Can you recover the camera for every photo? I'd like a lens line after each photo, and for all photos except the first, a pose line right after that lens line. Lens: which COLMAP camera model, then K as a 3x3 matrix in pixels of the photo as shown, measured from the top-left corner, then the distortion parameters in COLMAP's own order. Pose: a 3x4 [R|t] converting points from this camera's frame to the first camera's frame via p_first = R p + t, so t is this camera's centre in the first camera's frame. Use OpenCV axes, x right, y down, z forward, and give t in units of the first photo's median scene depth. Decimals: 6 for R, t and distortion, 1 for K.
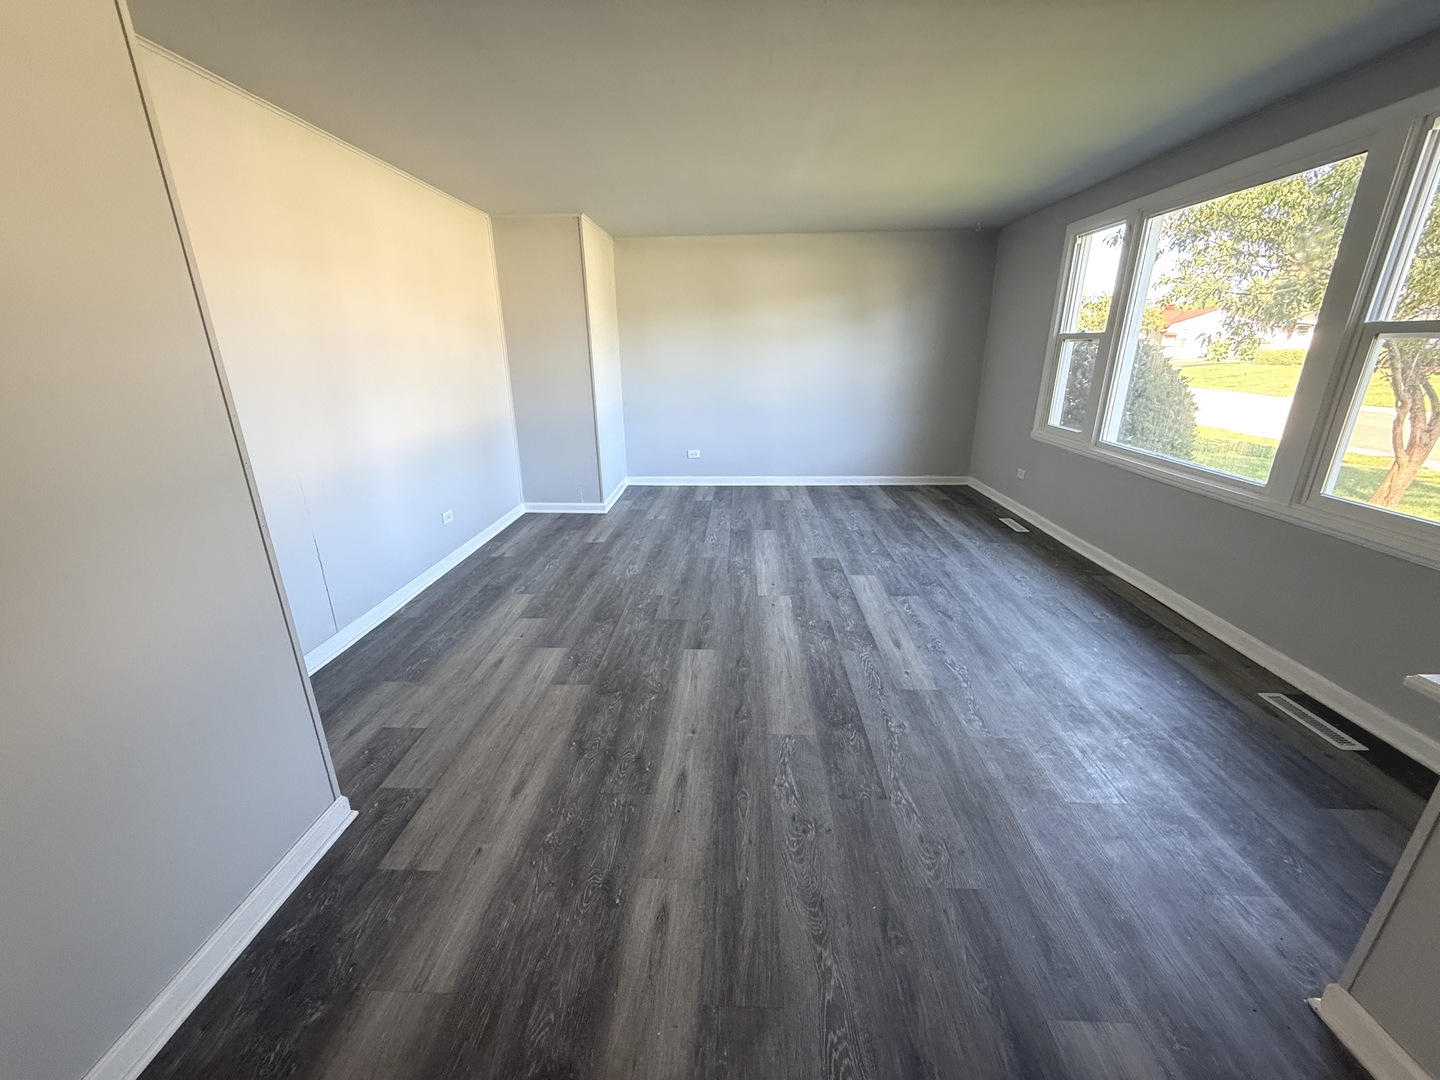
lens RADIAL K [[574.2, 0, 713.6], [0, 574.2, 540.0], [0, 0, 1]] dist [-0.000958, 0.000474]
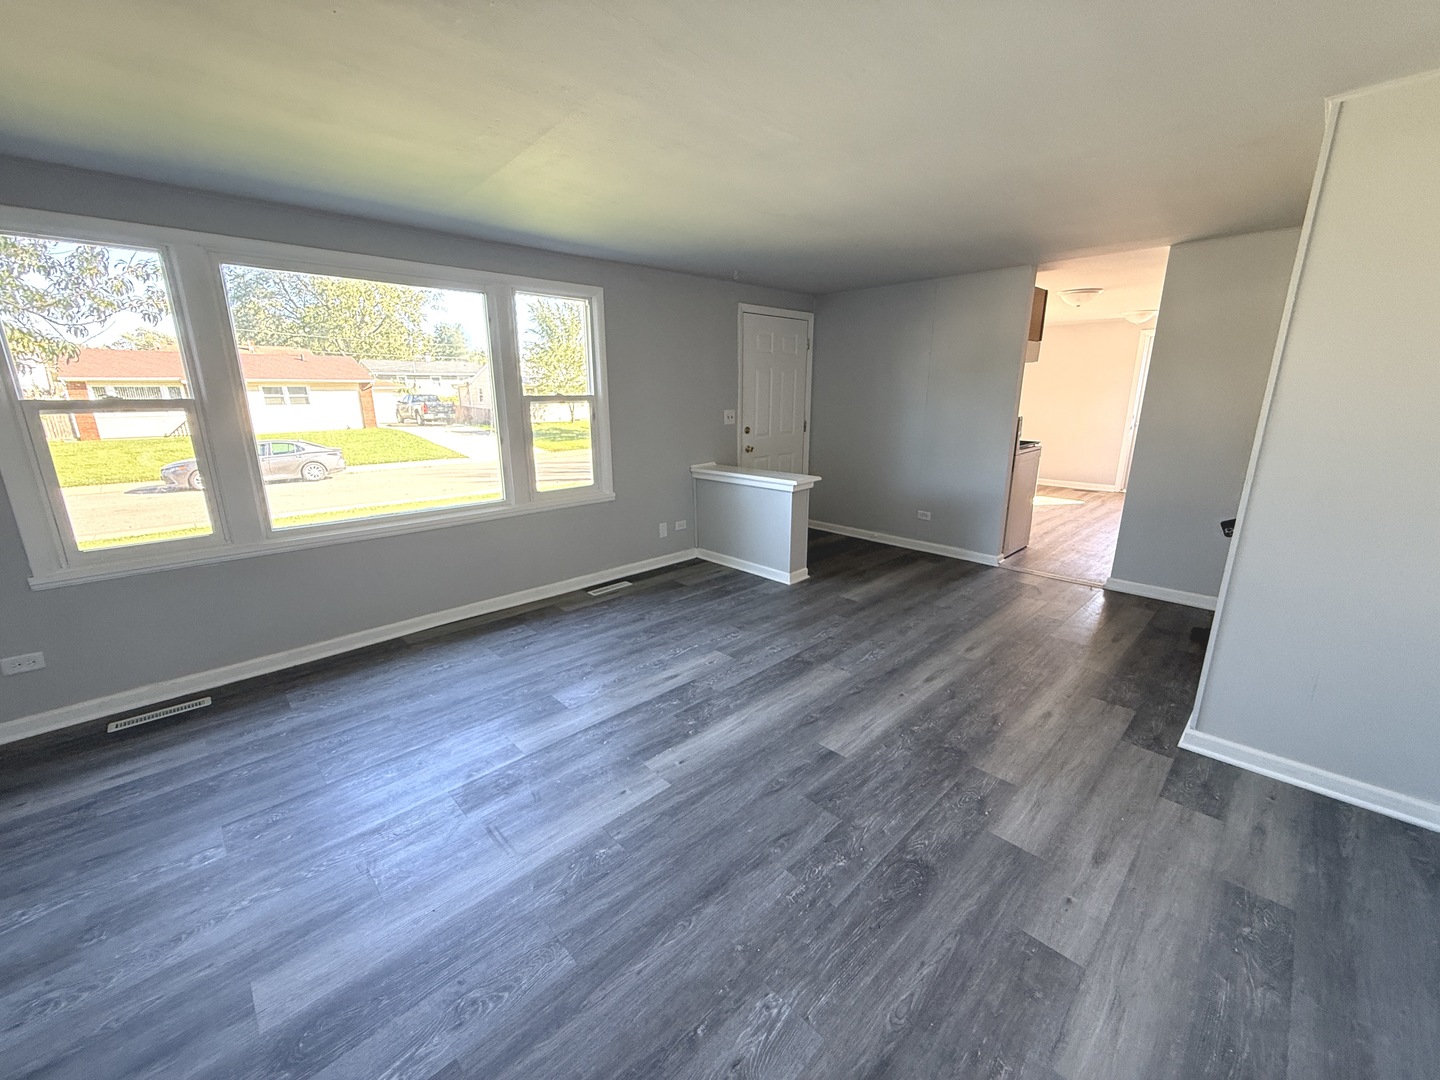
lens RADIAL K [[574.2, 0, 714.1], [0, 574.2, 542.5], [0, 0, 1]] dist [-0.000958, 0.000474]
pose [[-0.727742, -0.159675, 0.667005, -0.387607], [0.233409, 0.856812, 0.459776, -0.476733], [-0.644912, 0.490283, -0.586268, 1.344101]]
